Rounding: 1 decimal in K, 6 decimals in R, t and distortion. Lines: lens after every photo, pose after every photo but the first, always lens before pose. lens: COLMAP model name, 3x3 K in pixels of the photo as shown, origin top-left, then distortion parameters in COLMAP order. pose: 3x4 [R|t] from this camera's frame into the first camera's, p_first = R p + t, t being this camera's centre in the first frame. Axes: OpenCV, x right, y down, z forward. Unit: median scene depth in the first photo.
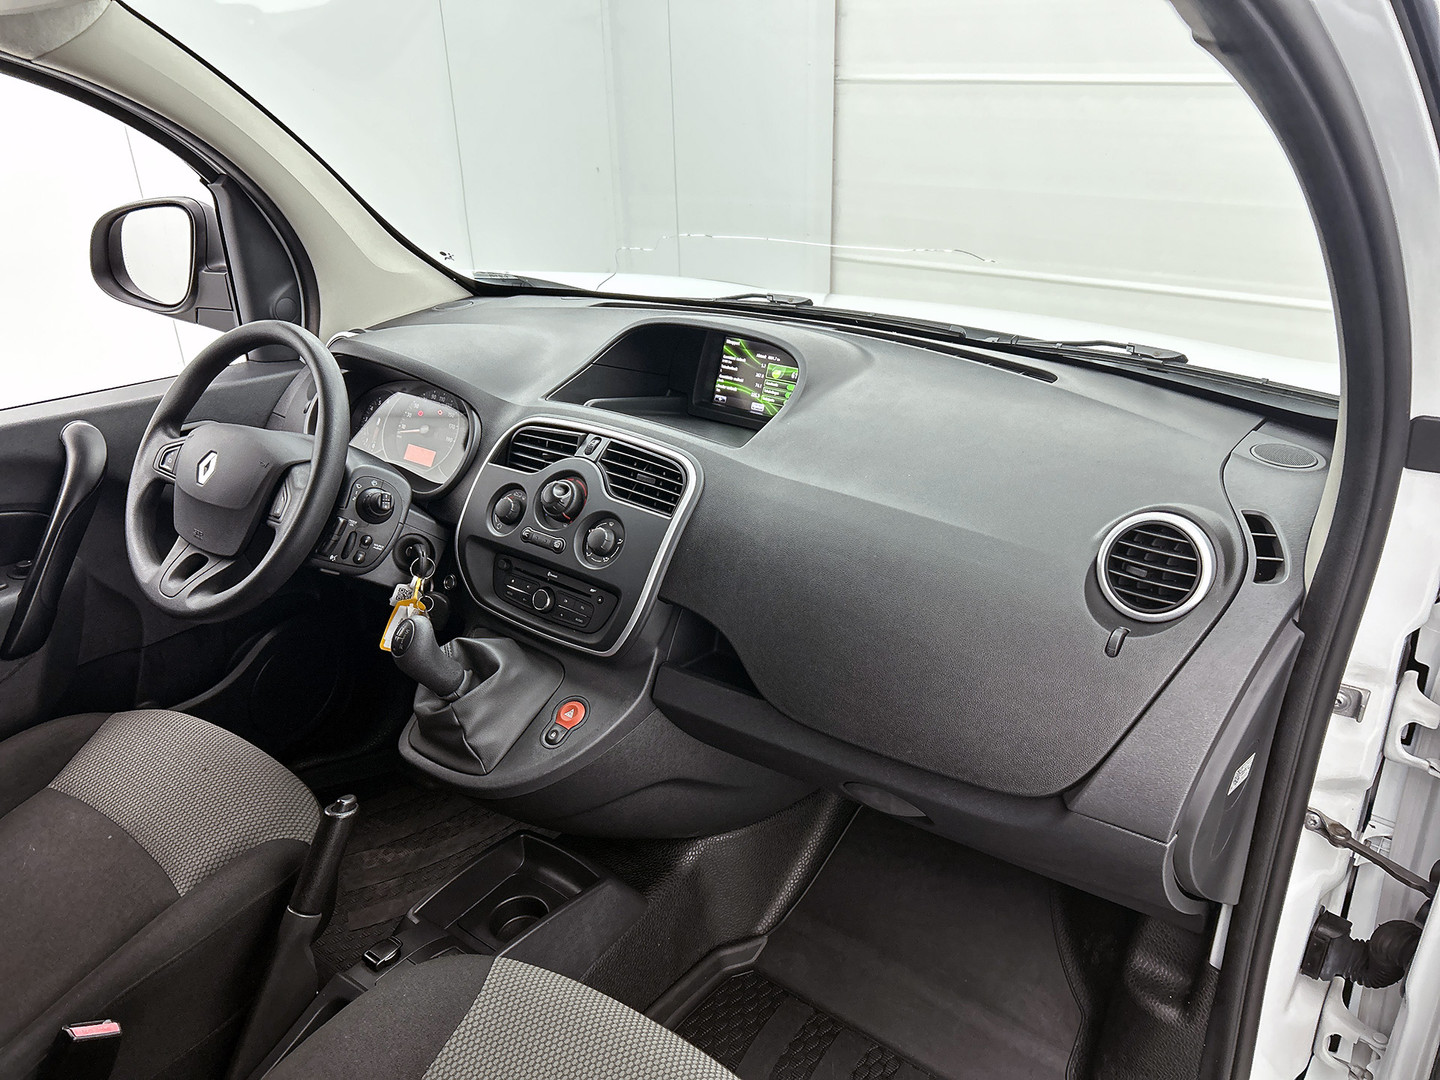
lens RADIAL K [[1084.0, 0, 718.3], [0, 1084.0, 544.9], [0, 0, 1]] dist [0.022579, -0.006632]
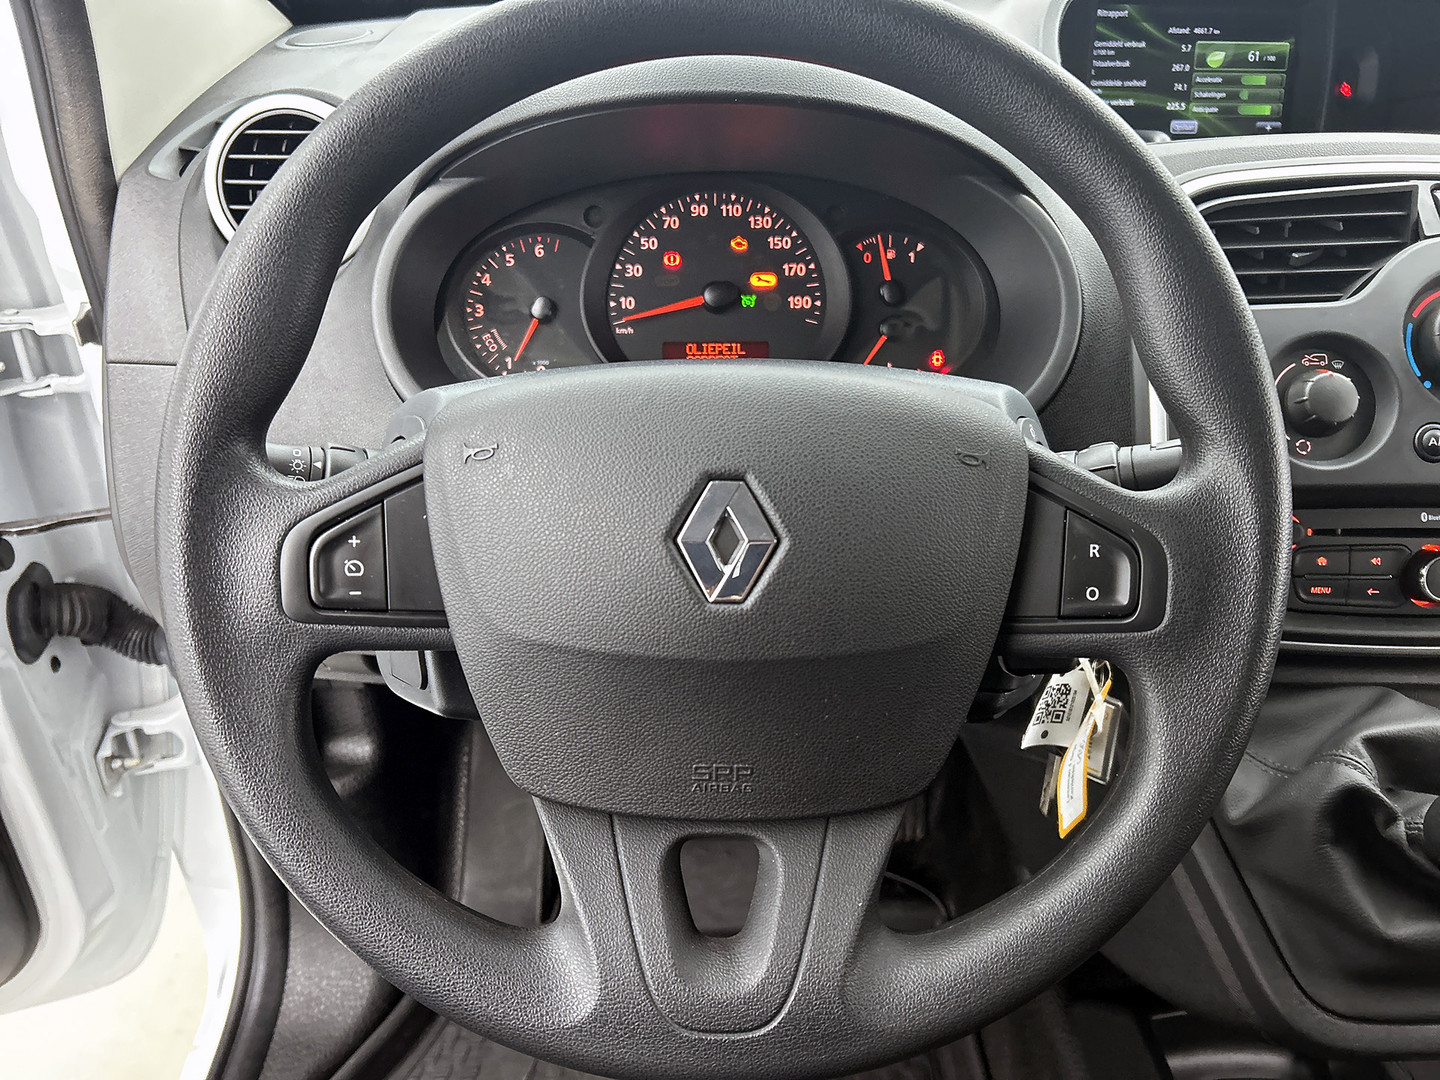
lens RADIAL K [[1084.0, 0, 713.2], [0, 1084.0, 546.9], [0, 0, 1]] dist [0.022579, -0.006632]
pose [[0.777872, -0.327702, 0.536215, -0.525076], [0.238291, 0.943360, 0.230843, -0.112061], [-0.581492, -0.051791, 0.811902, 0.680258]]
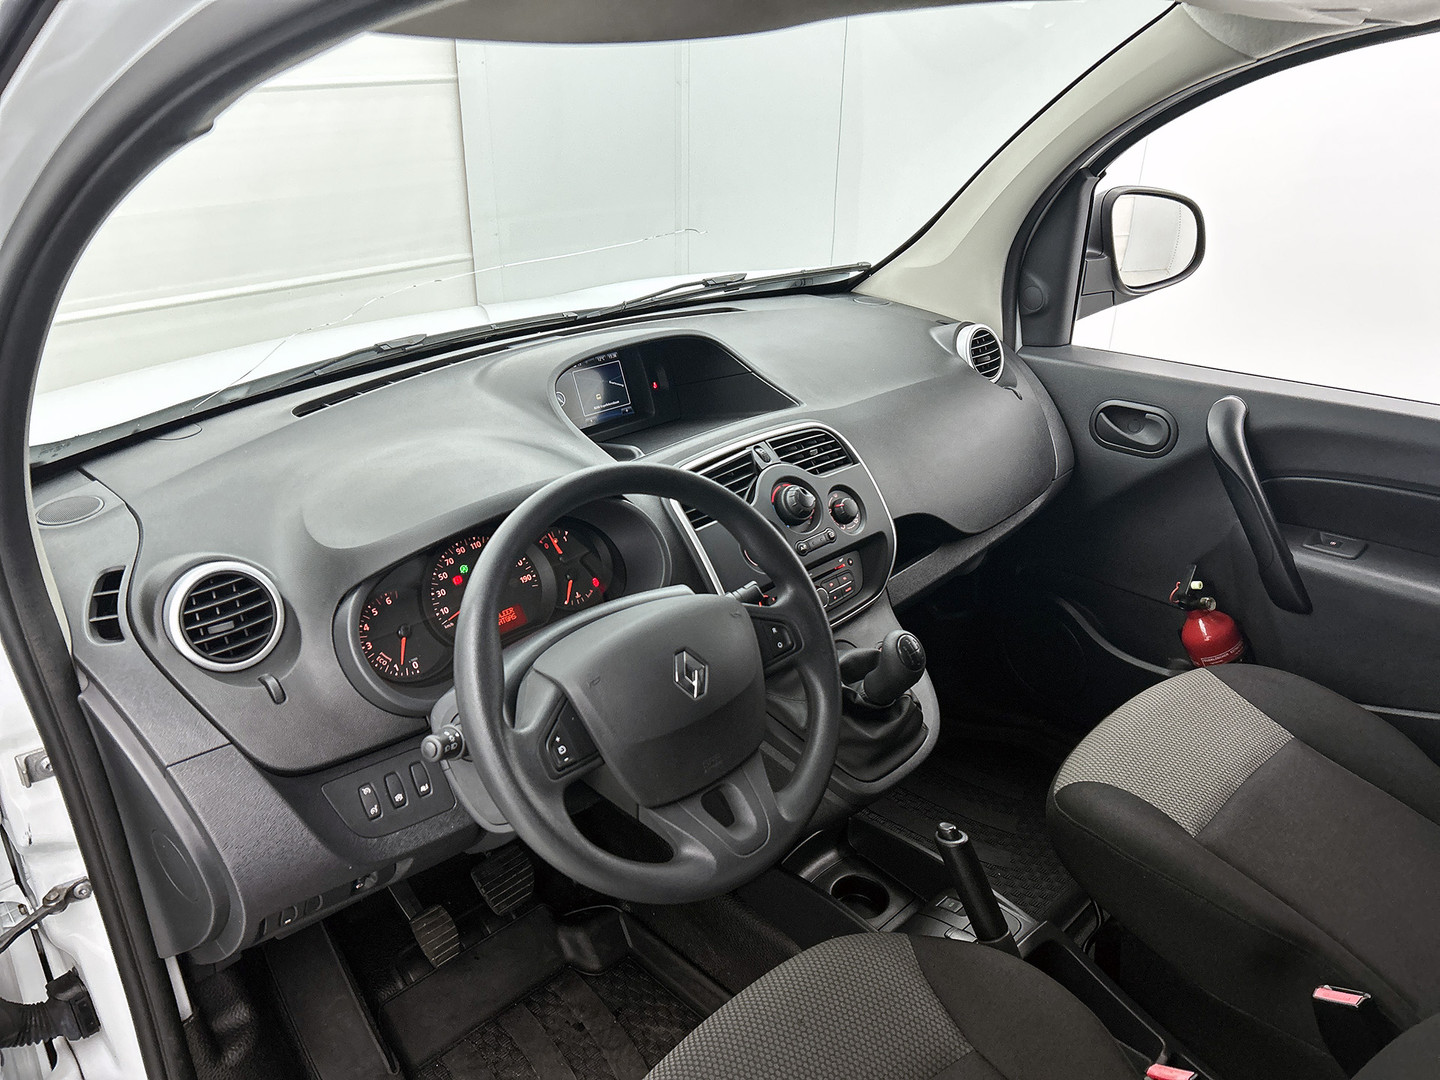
lens RADIAL K [[1084.0, 0, 714.1], [0, 1084.0, 537.2], [0, 0, 1]] dist [0.022579, -0.006632]
pose [[0.134402, -0.405856, 0.904000, -0.919245], [0.413254, 0.852116, 0.321122, -0.316271], [-0.900643, 0.330422, 0.282248, 0.652230]]
